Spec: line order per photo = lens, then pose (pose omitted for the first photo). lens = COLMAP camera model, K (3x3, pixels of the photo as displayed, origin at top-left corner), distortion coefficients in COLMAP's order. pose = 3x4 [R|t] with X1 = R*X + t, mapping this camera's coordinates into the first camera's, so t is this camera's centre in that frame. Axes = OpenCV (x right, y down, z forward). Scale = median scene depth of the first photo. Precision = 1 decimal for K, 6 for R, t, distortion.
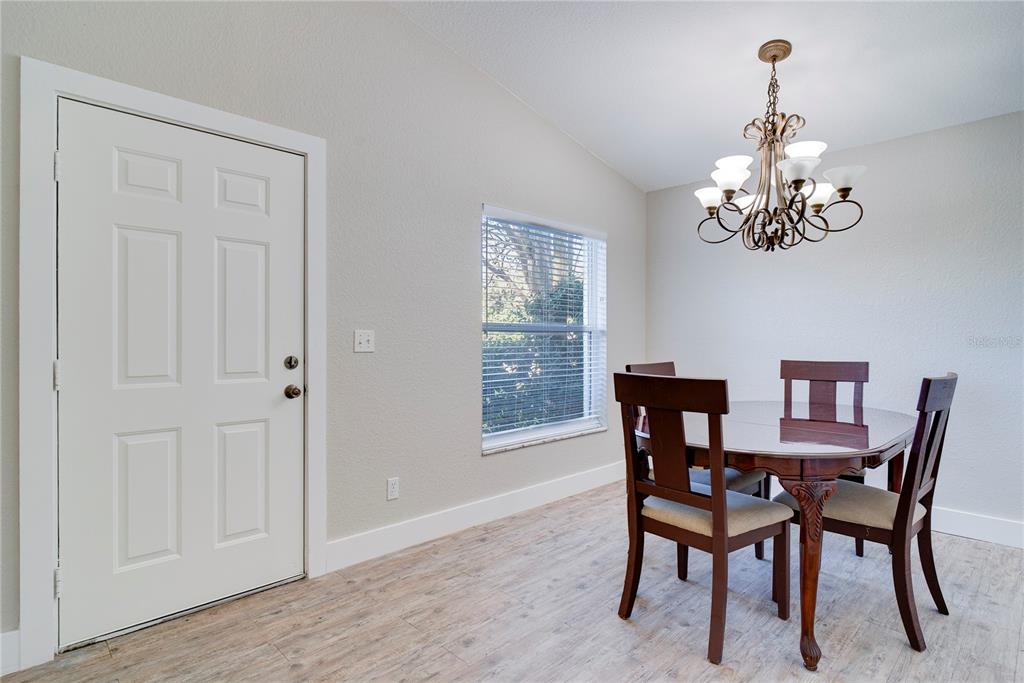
lens RADIAL K [[532.1, 0, 512.4], [0, 532.1, 350.2], [0, 0, 1]] dist [-0.000001, 0.001102]
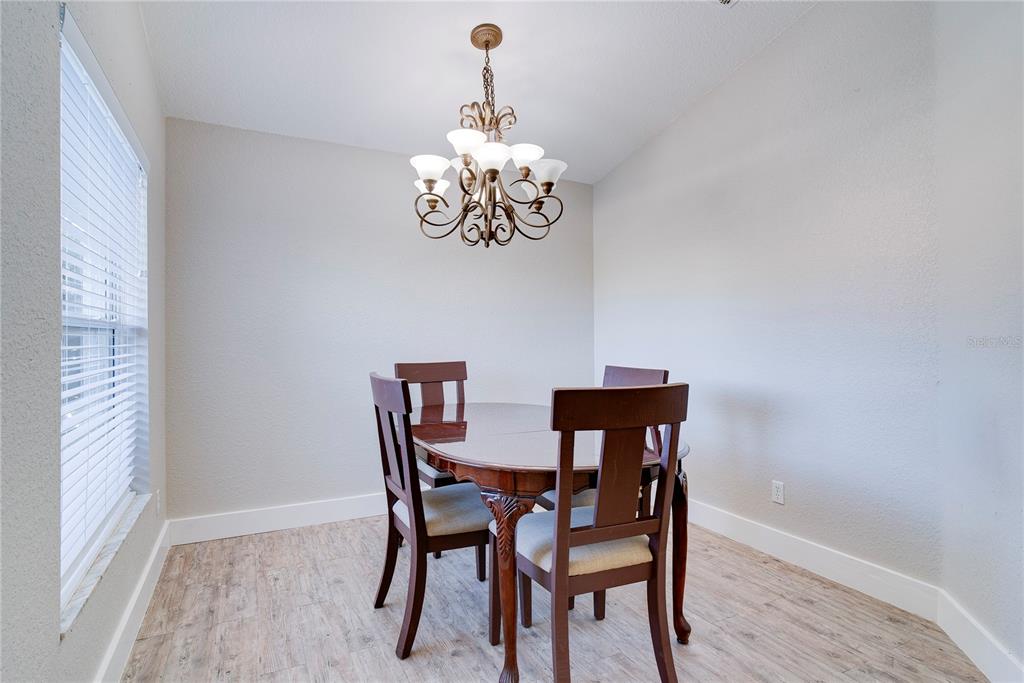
lens RADIAL K [[541.1, 0, 508.1], [0, 541.1, 339.8], [0, 0, 1]] dist [-0.002601, 0.000352]
pose [[0.315107, -0.003539, 0.949050, -0.342707], [0.026151, 0.999646, -0.004955, -0.014266], [-0.948696, 0.026380, 0.315088, 0.564426]]
